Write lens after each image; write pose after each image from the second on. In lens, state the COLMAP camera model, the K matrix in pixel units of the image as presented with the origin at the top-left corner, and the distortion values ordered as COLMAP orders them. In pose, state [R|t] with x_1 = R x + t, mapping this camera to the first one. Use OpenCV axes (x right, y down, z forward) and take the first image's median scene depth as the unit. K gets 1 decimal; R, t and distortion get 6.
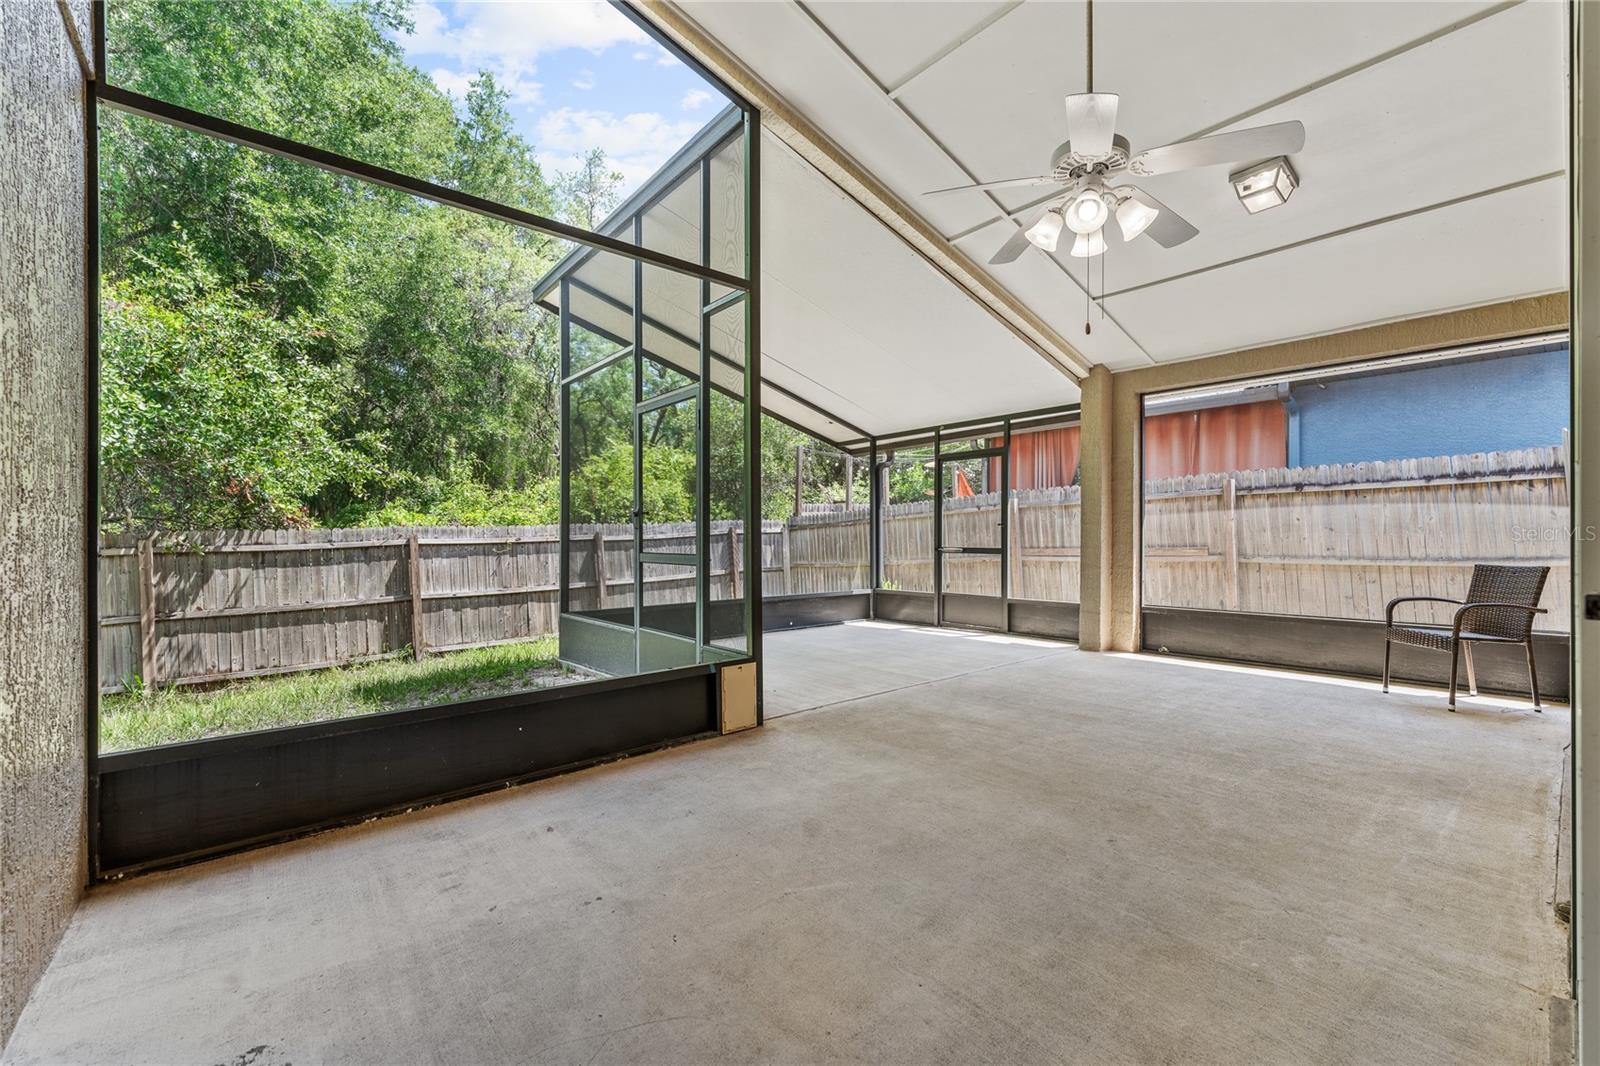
lens RADIAL K [[650.5, 0, 808.8], [0, 650.5, 541.0], [0, 0, 1]] dist [-0.000463, -0.000781]
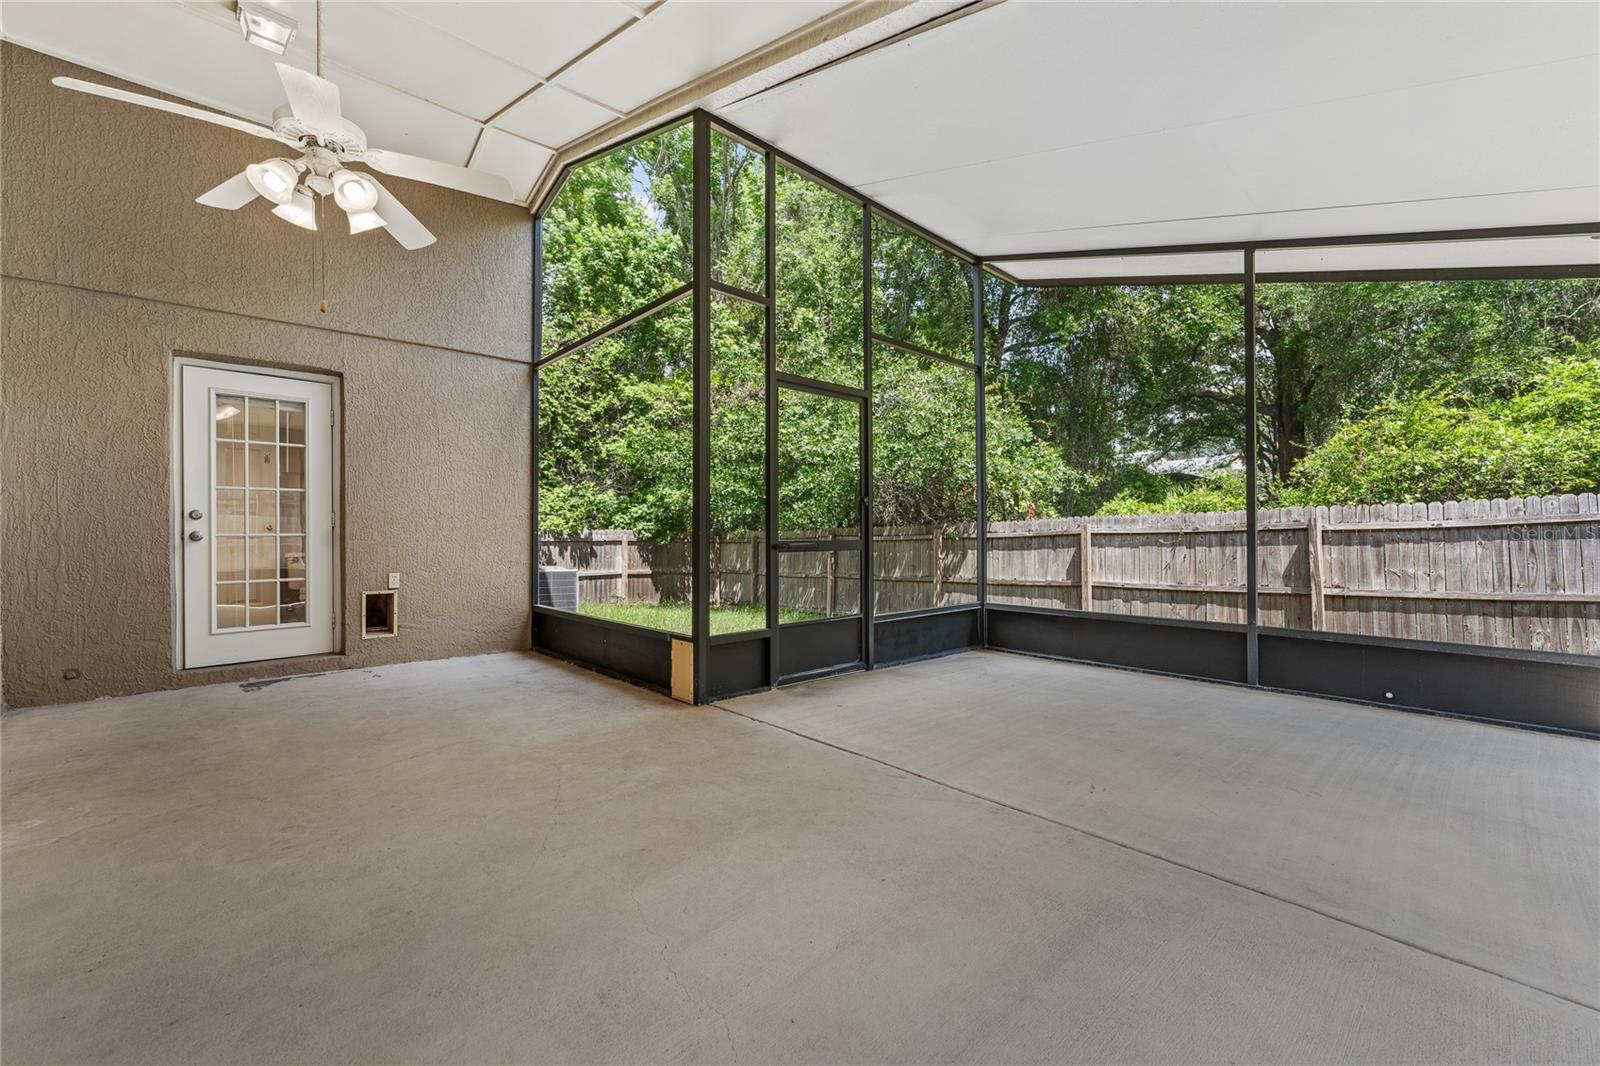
lens RADIAL K [[650.5, 0, 797.2], [0, 650.5, 528.7], [0, 0, 1]] dist [-0.000463, -0.000781]
pose [[0.032672, -0.002227, -0.999464, 0.437045], [-0.004114, 0.999989, -0.002363, 0.002268], [0.999458, 0.004189, 0.032663, 0.511975]]
